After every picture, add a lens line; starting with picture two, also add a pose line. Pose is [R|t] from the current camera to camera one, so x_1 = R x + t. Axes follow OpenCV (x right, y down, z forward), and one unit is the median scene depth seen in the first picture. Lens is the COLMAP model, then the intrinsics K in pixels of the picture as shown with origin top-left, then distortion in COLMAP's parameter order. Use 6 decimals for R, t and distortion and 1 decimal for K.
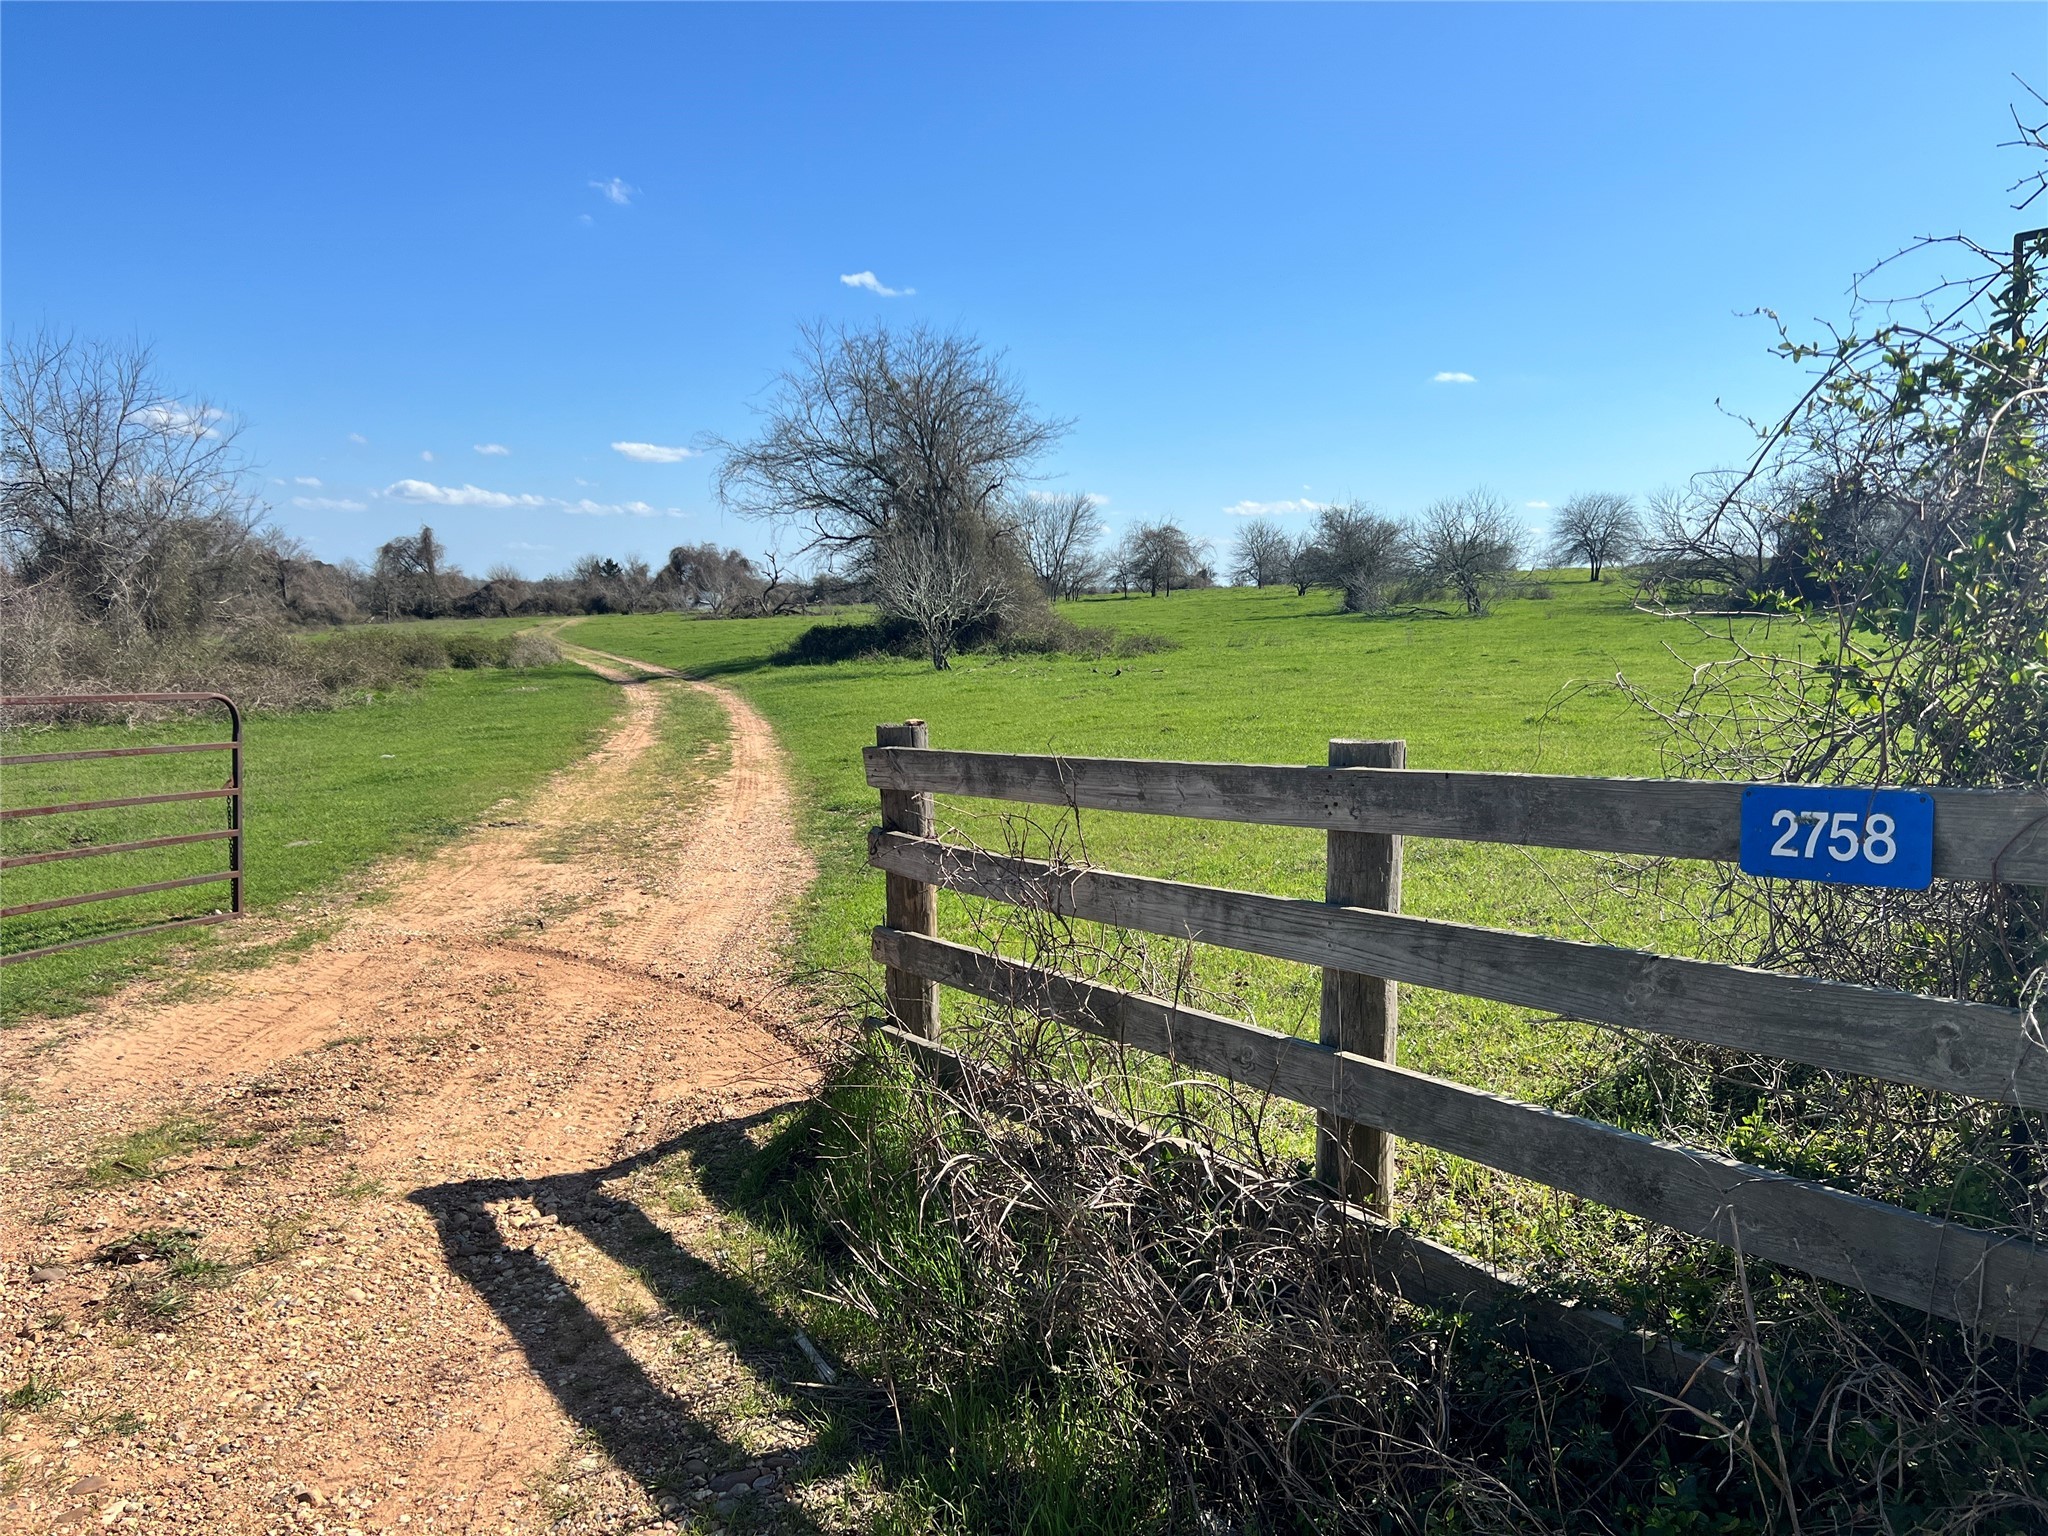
lens RADIAL K [[1552.5, 0, 1024.0], [0, 1552.5, 768.0], [0, 0, 1]] dist [0.057507, -0.058815]
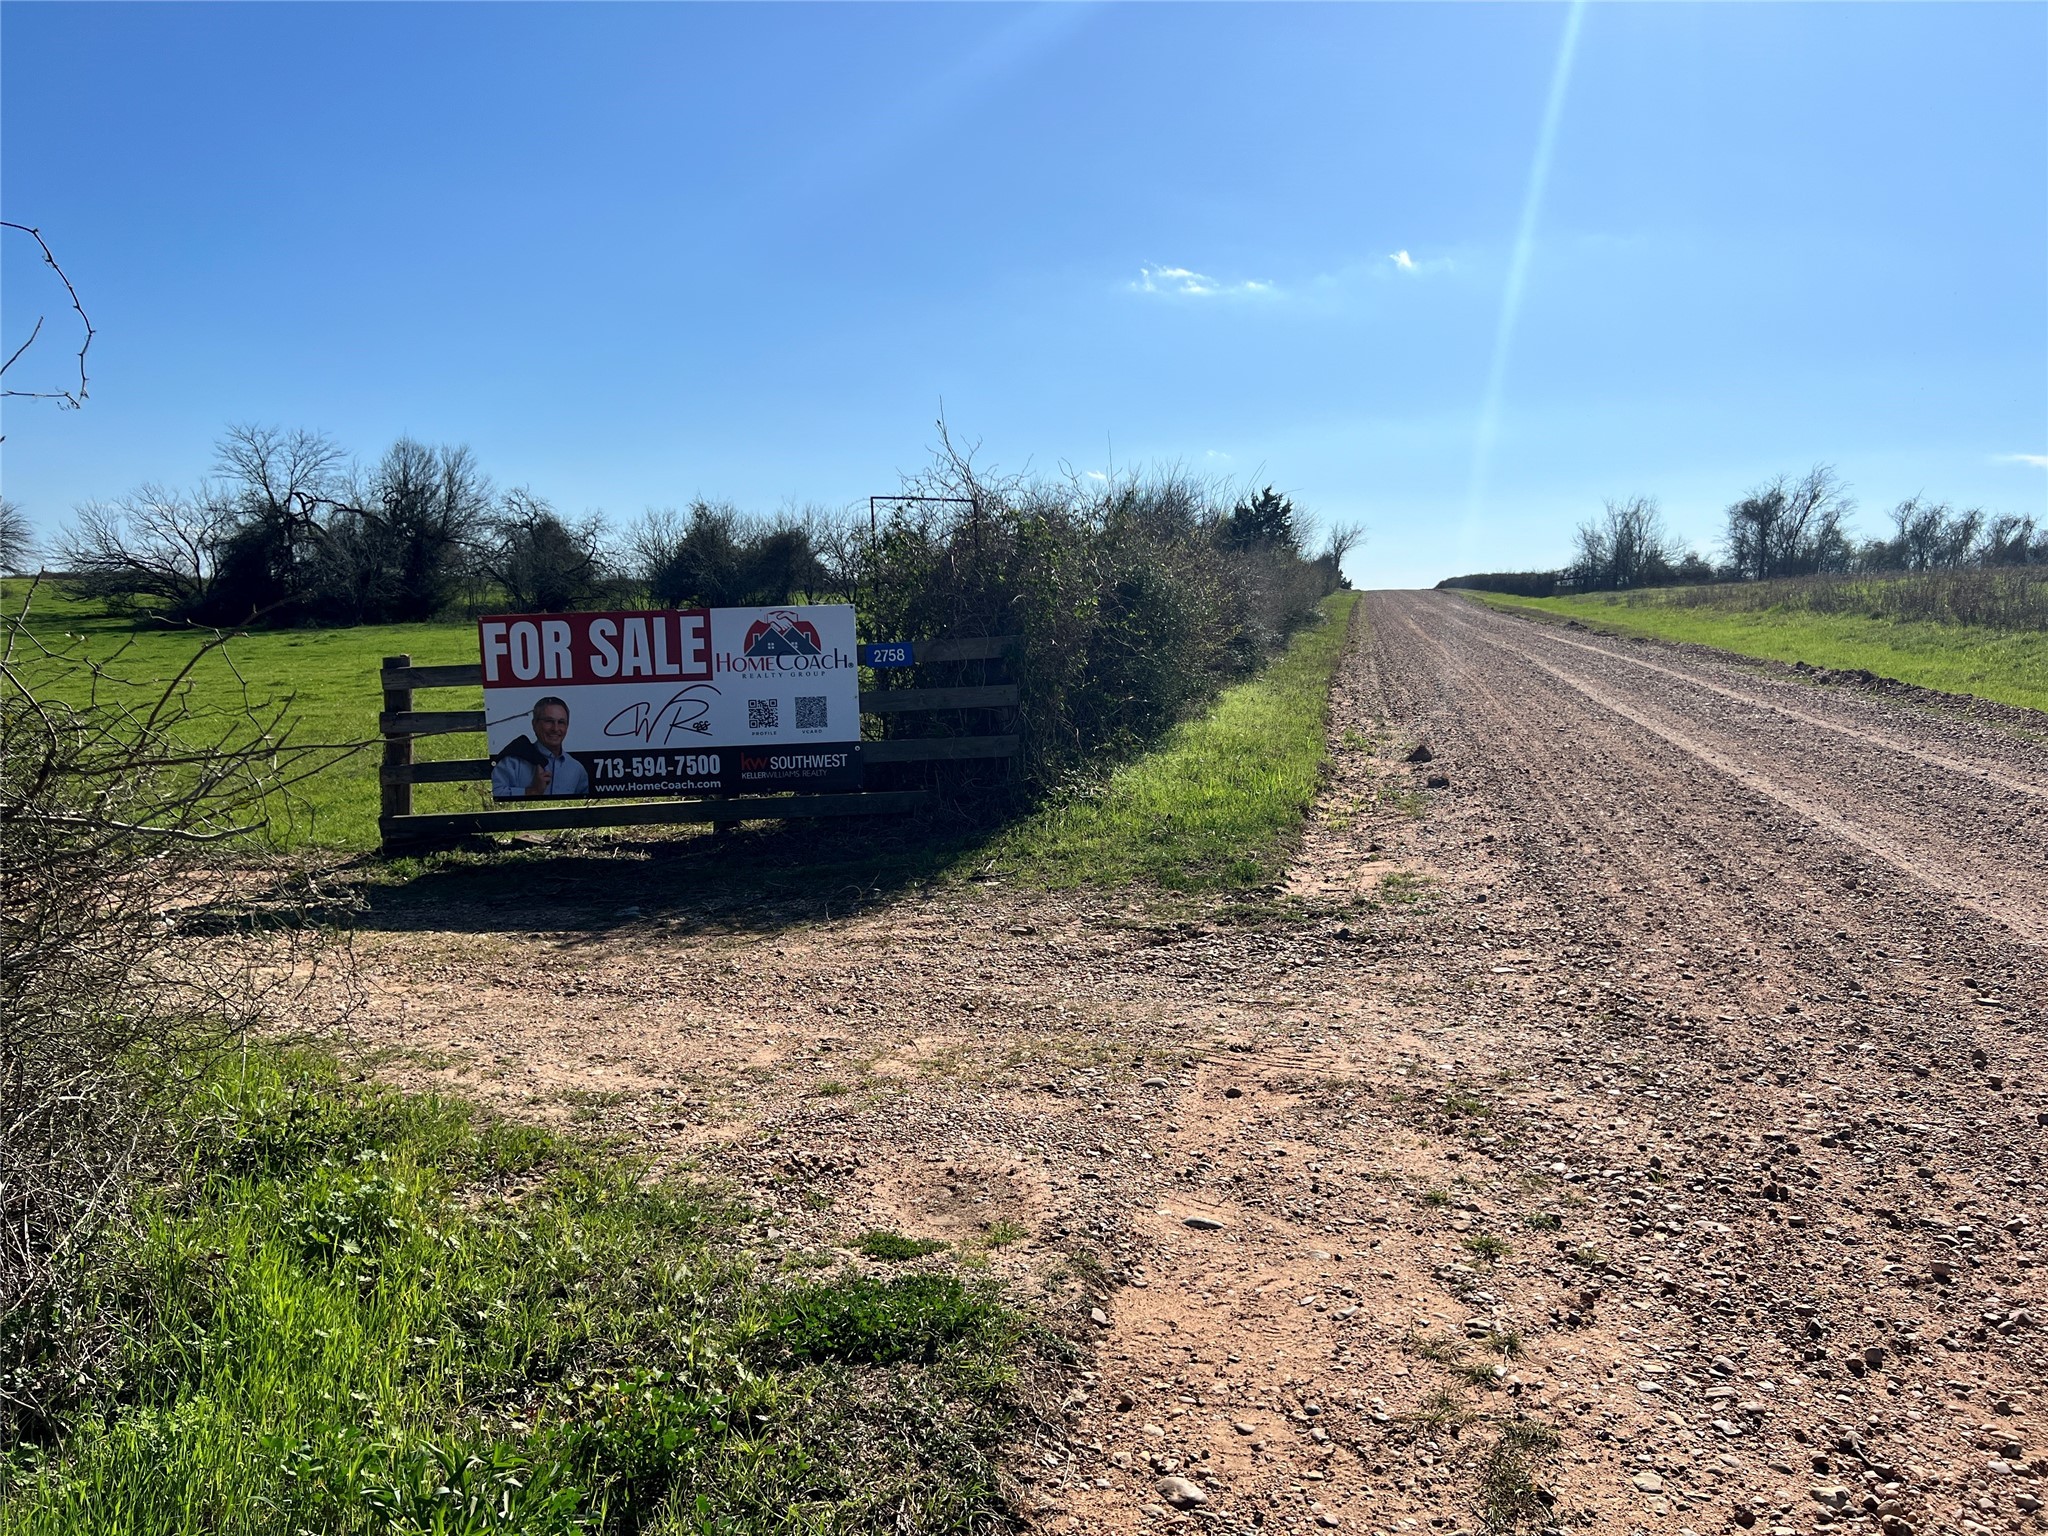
lens RADIAL K [[1552.5, 0, 1024.0], [0, 1552.5, 768.0], [0, 0, 1]] dist [0.057507, -0.058815]
pose [[0.563220, -0.075479, 0.822853, -0.118666], [0.084370, 0.995868, 0.033600, 0.010687], [-0.821989, 0.050500, 0.567261, -0.071790]]
